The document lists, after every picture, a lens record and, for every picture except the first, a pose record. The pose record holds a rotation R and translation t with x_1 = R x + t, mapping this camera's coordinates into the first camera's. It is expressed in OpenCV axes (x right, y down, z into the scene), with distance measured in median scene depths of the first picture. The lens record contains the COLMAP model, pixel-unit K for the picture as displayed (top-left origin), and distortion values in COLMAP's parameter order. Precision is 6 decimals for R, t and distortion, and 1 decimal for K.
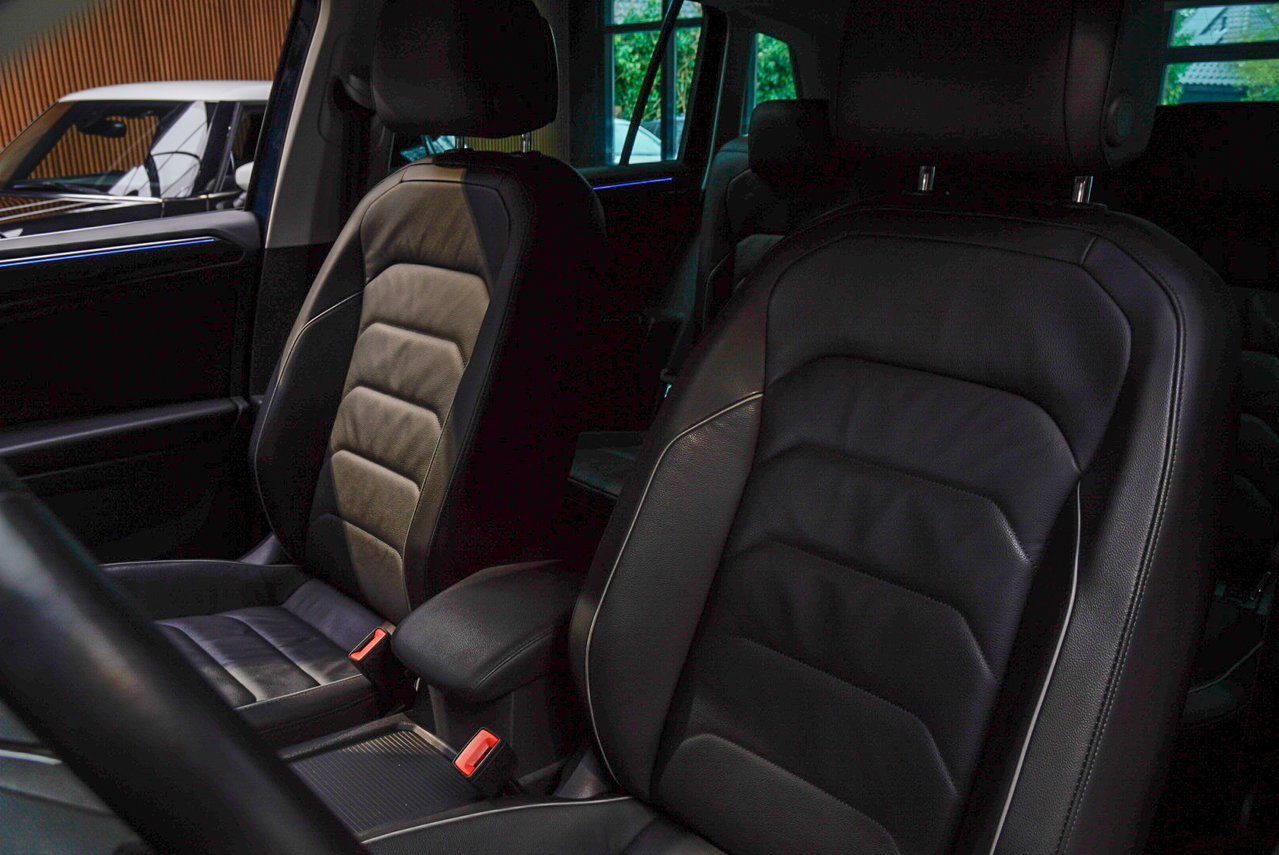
lens RADIAL K [[988.9, 0, 639.6], [0, 988.9, 422.7], [0, 0, 1]] dist [-0.068727, 0.009092]
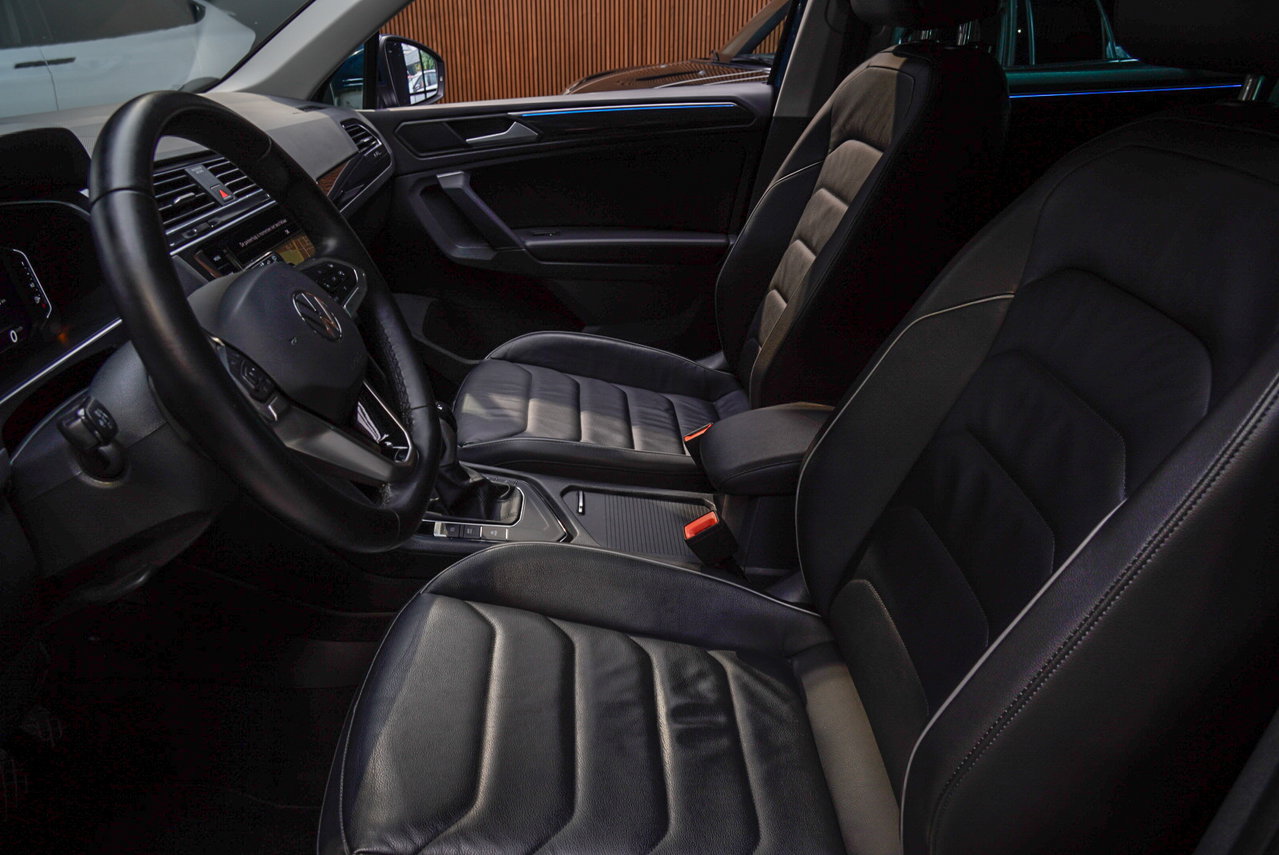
lens RADIAL K [[893.7, 0, 632.4], [0, 893.7, 421.3], [0, 0, 1]] dist [-0.120866, 0.079437]
pose [[0.754248, 0.281051, -0.593397, 0.261319], [-0.194942, 0.958860, 0.206361, -0.009126], [0.626983, -0.039969, 0.778007, 0.034075]]
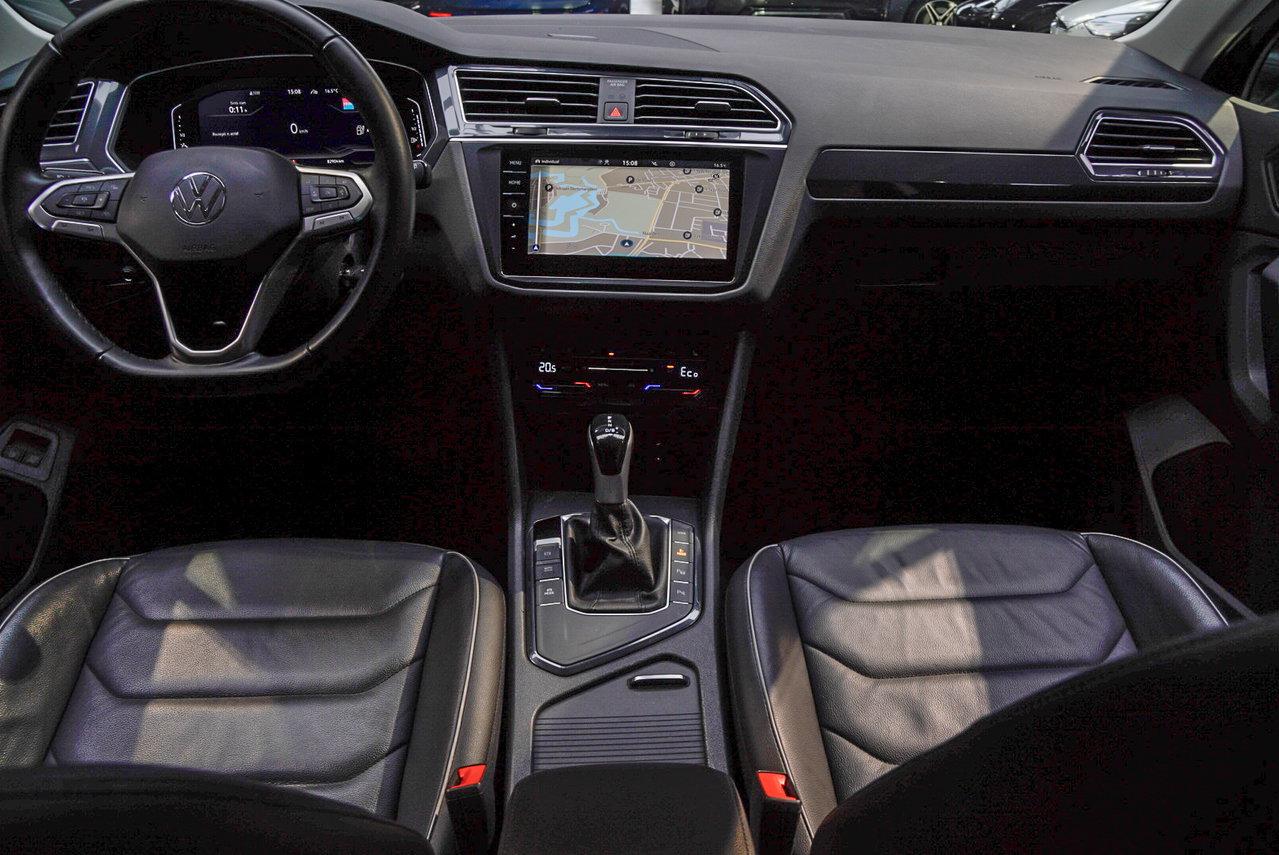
lens RADIAL K [[893.7, 0, 642.2], [0, 893.7, 423.1], [0, 0, 1]] dist [-0.120866, 0.079437]
pose [[-0.650953, 0.379911, -0.657212, 0.052164], [-0.236937, 0.720824, 0.651363, -0.256879], [0.721194, 0.579725, -0.379208, 0.814854]]
